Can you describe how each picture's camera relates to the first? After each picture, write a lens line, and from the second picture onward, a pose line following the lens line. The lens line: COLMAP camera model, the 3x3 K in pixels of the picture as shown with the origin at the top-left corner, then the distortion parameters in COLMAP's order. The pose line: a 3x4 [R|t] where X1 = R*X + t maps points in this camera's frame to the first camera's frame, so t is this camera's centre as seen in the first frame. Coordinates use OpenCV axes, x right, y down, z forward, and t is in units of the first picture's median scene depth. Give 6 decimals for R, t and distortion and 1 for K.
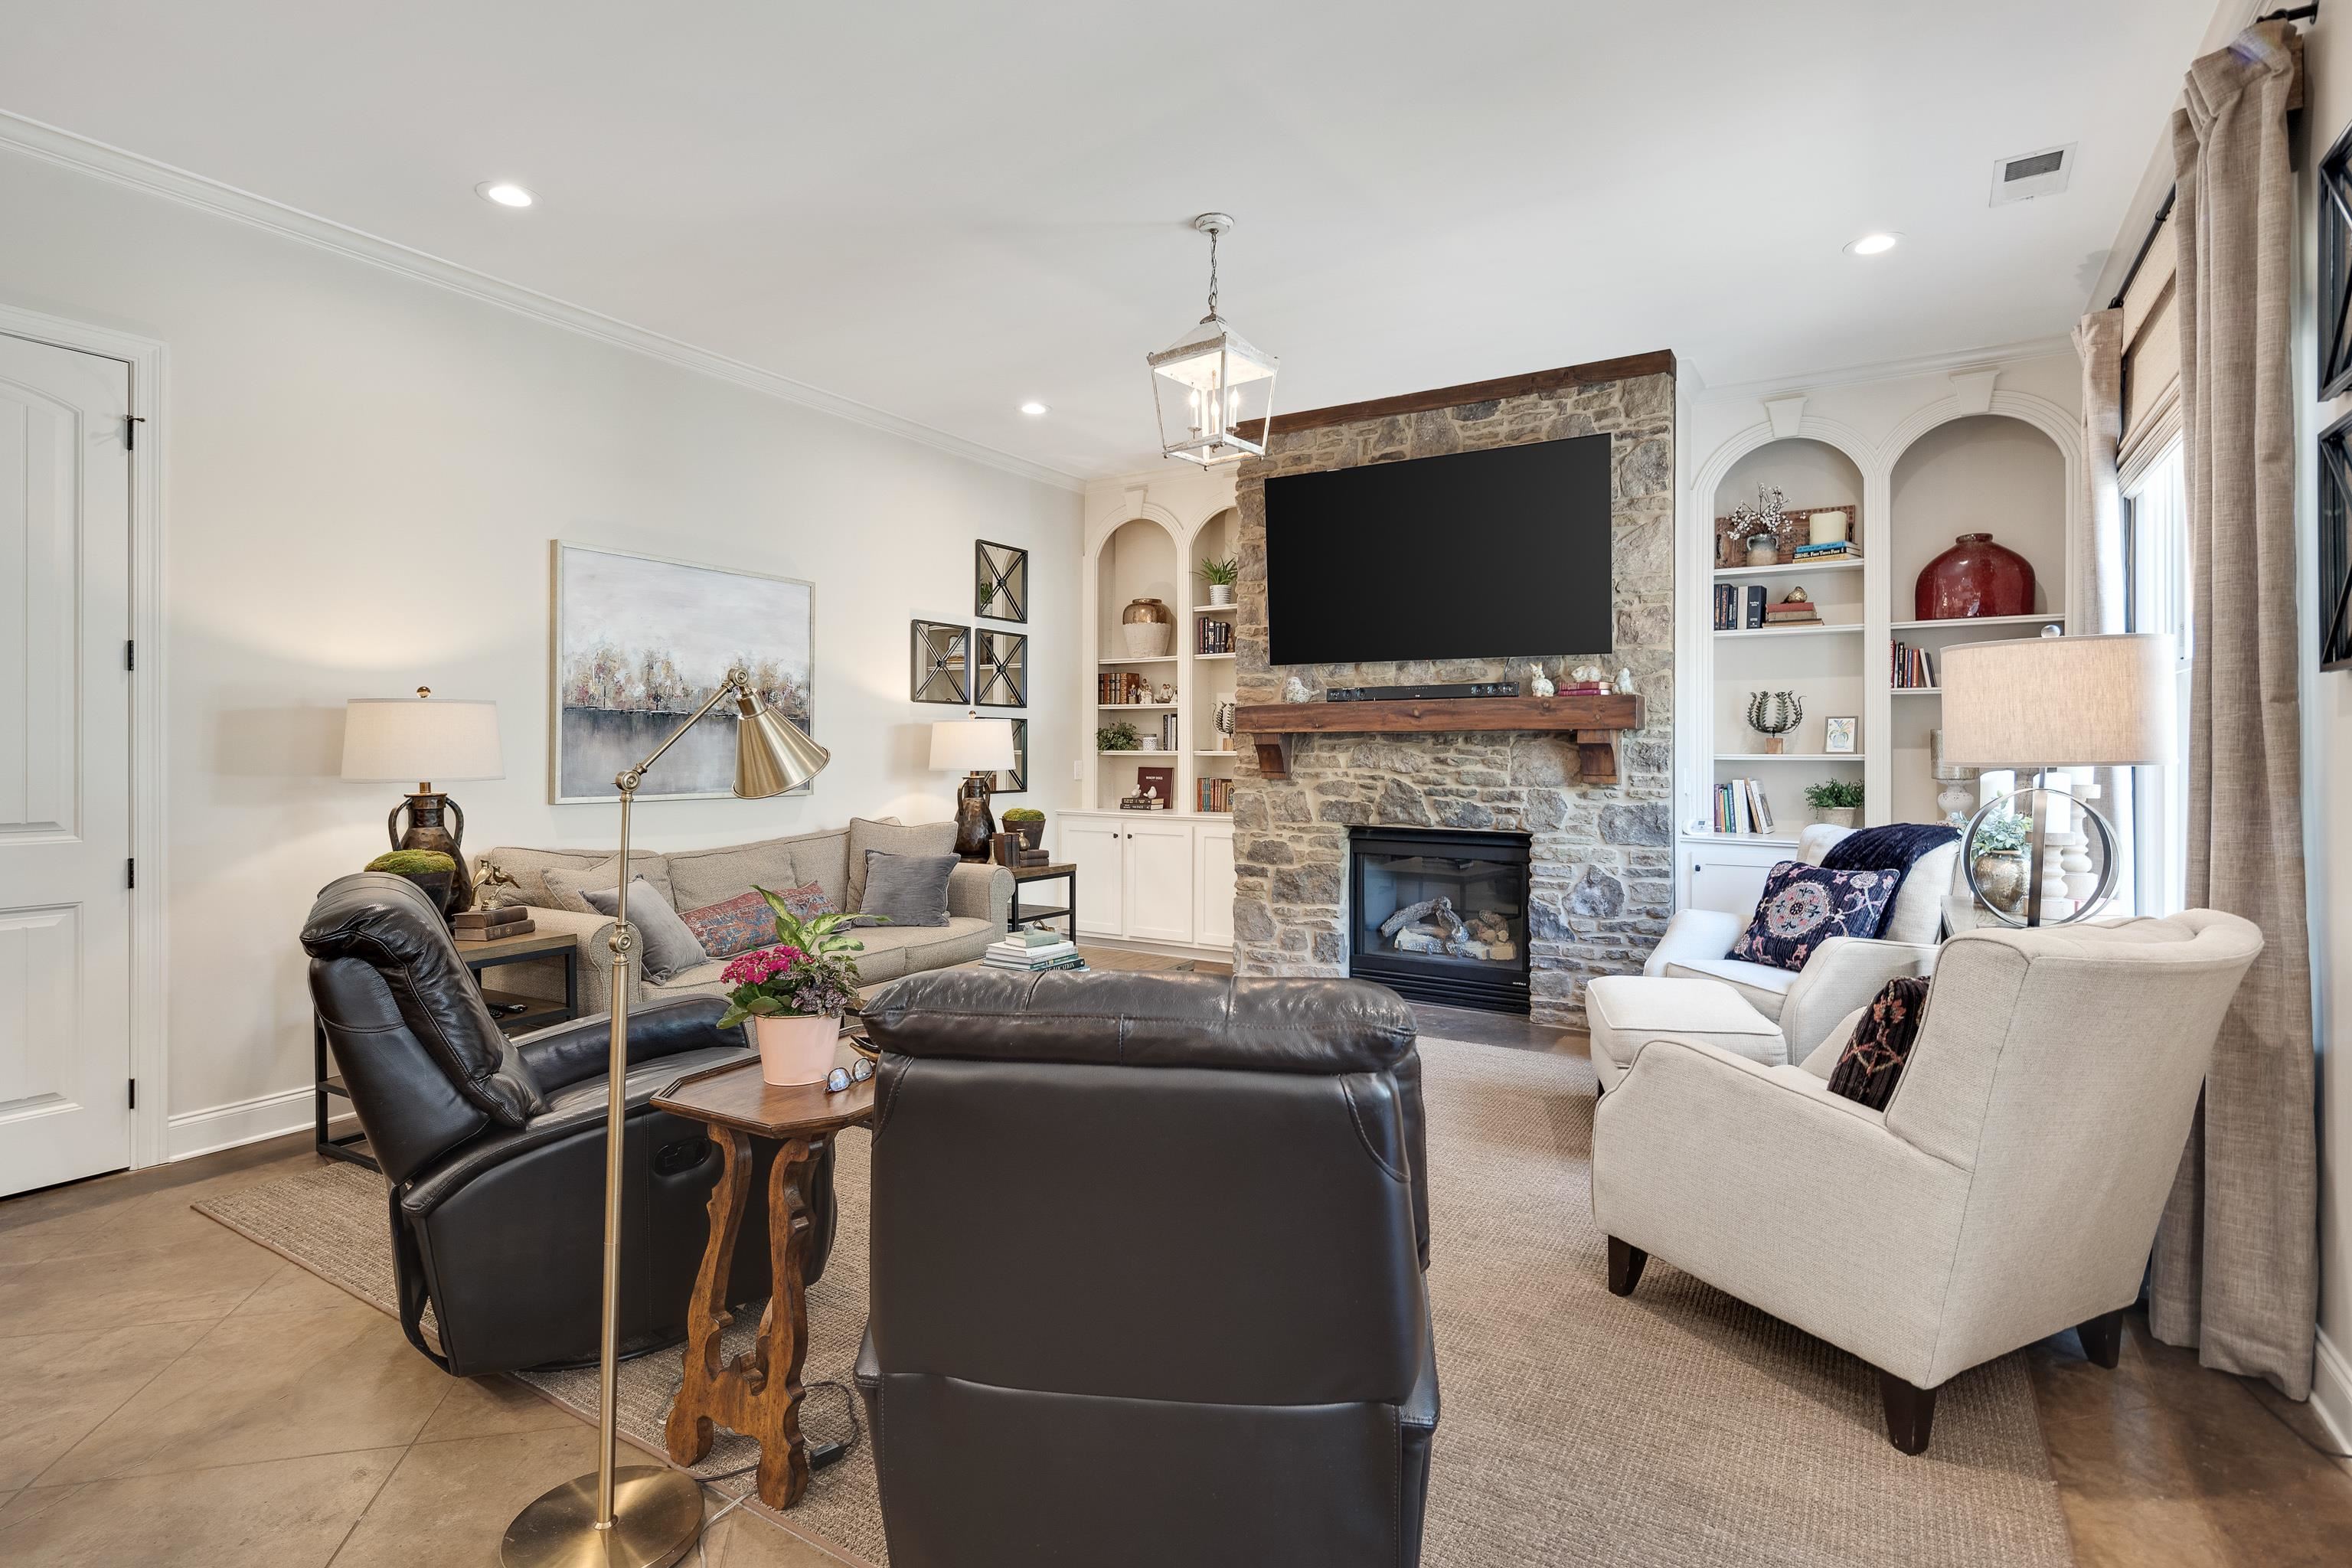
lens RADIAL K [[1137.5, 0, 1158.0], [0, 1137.5, 752.3], [0, 0, 1]] dist [0.001988, -0.001656]
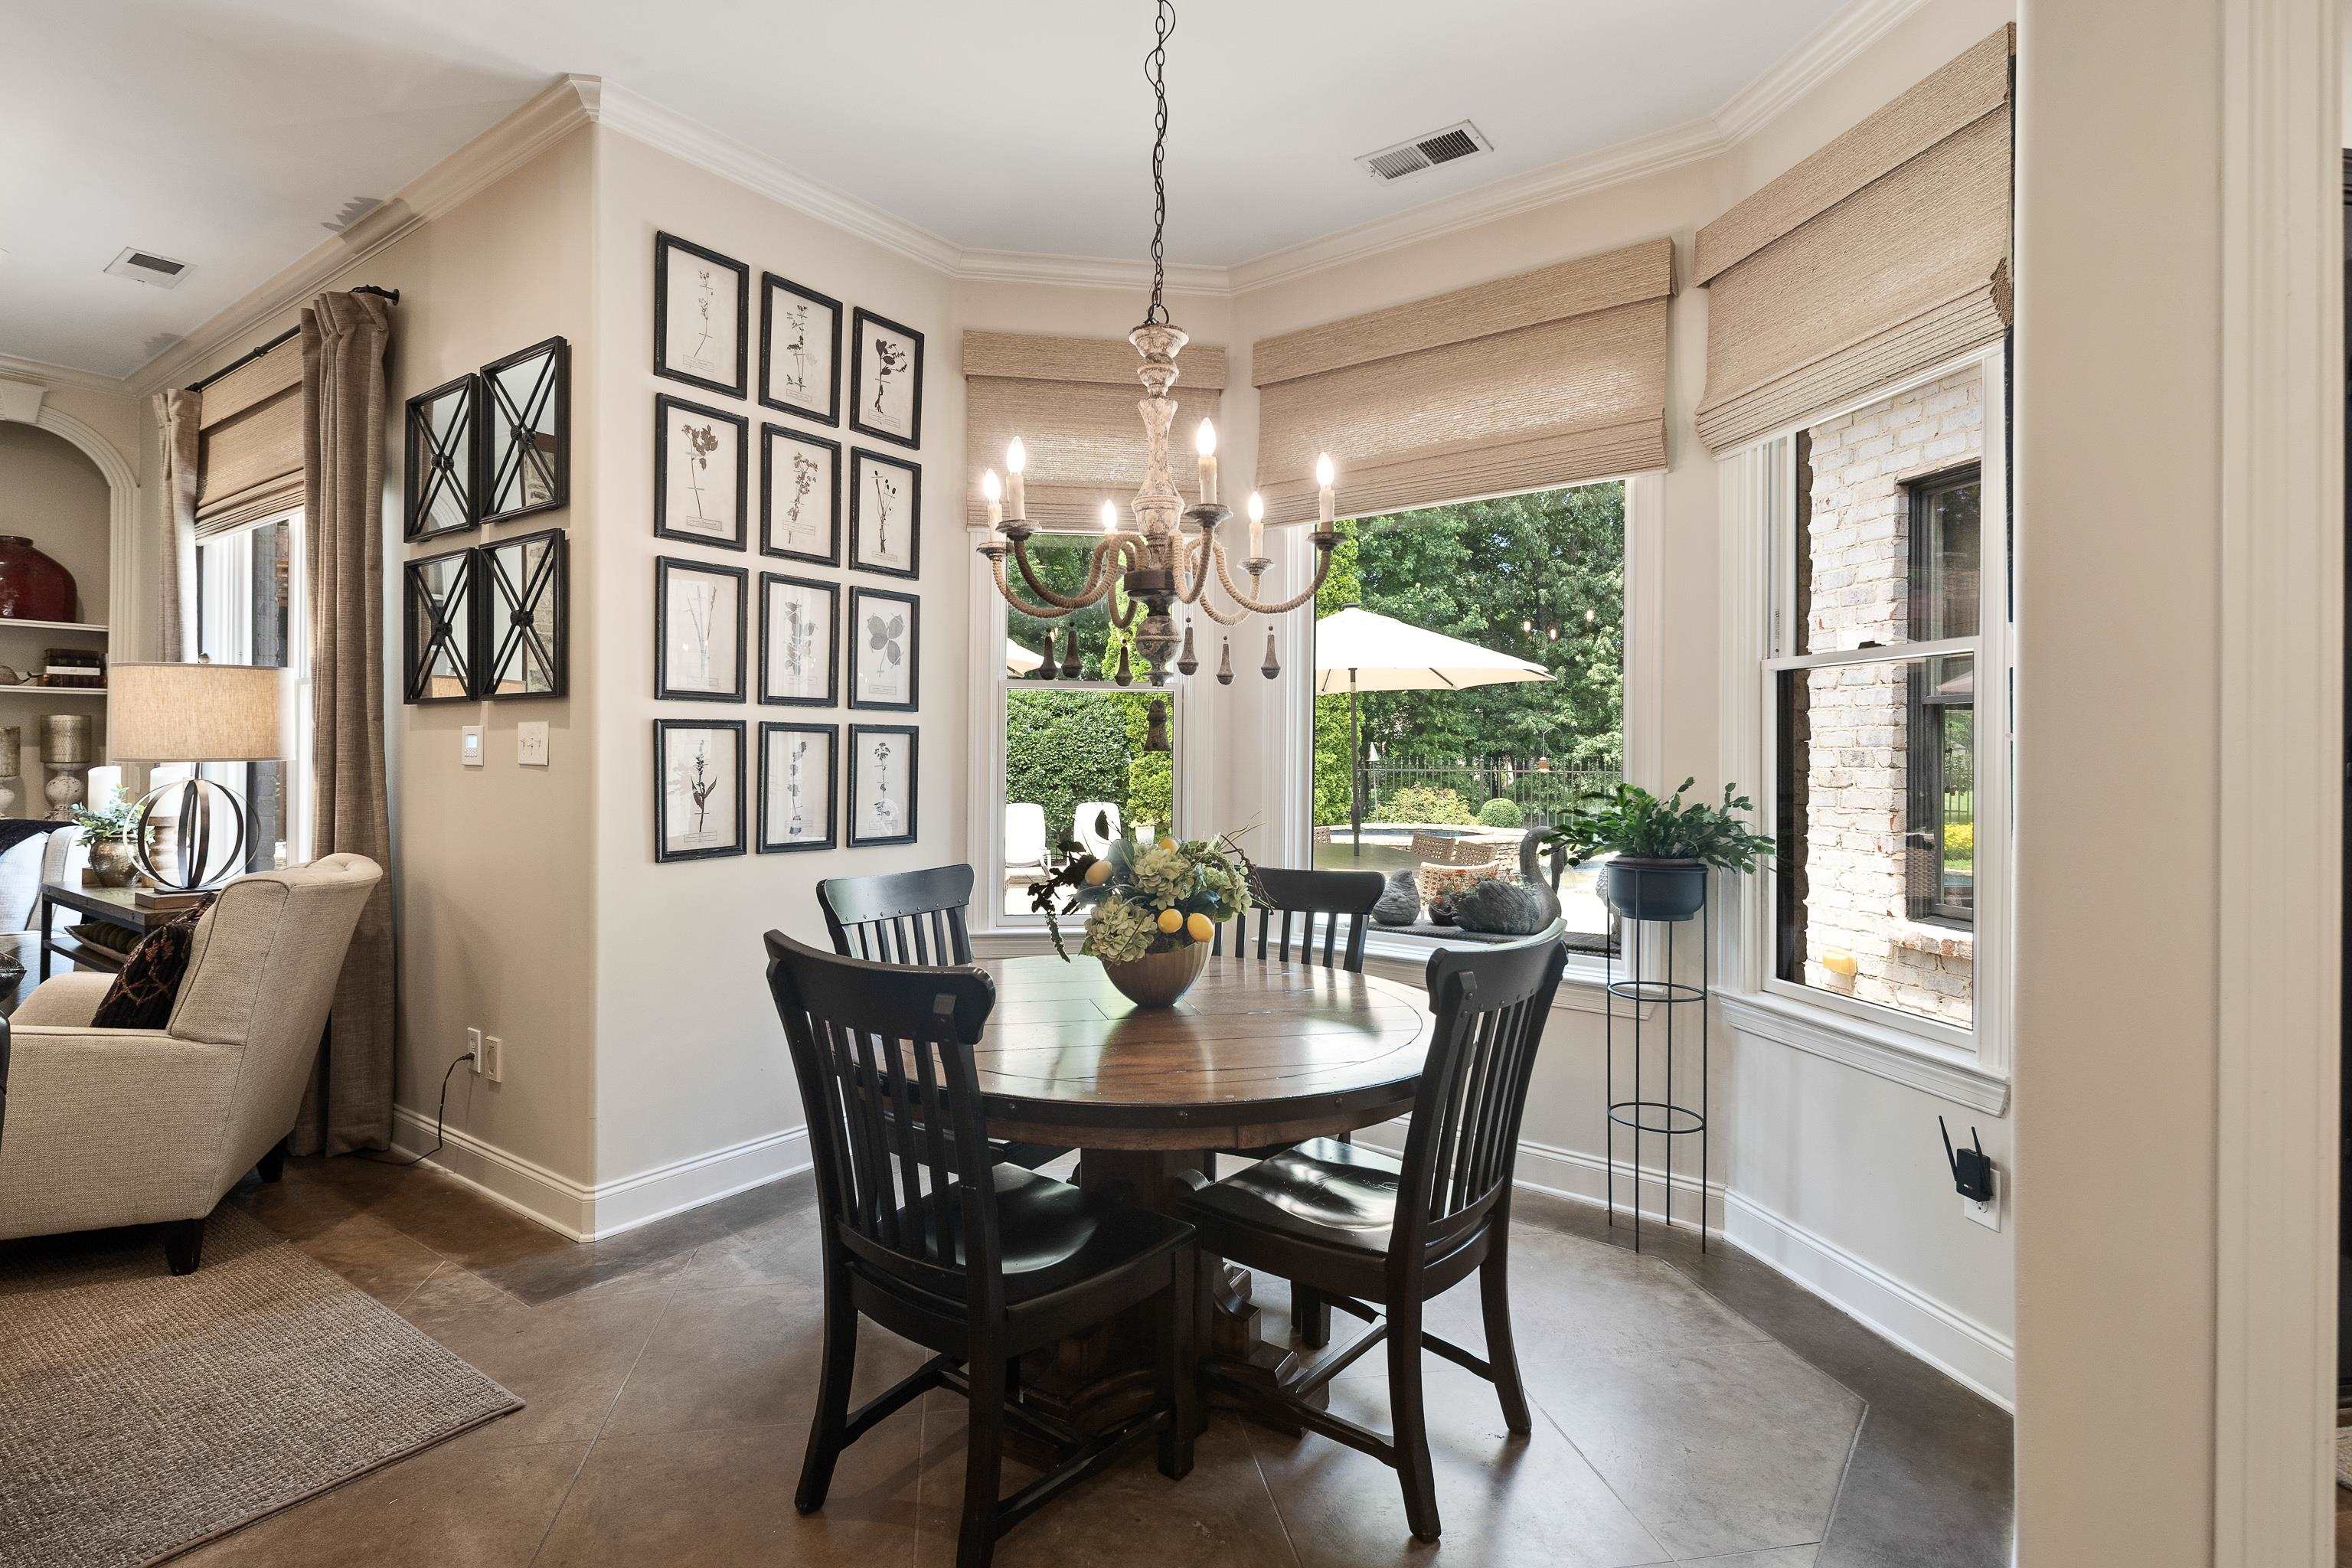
lens RADIAL K [[1137.5, 0, 1165.3], [0, 1137.5, 763.8], [0, 0, 1]] dist [0.001988, -0.001656]
pose [[0.050106, -0.003981, 0.998736, -0.560668], [-0.006479, 0.999970, 0.004311, 0.002637], [-0.998723, -0.006687, 0.050079, -0.191493]]
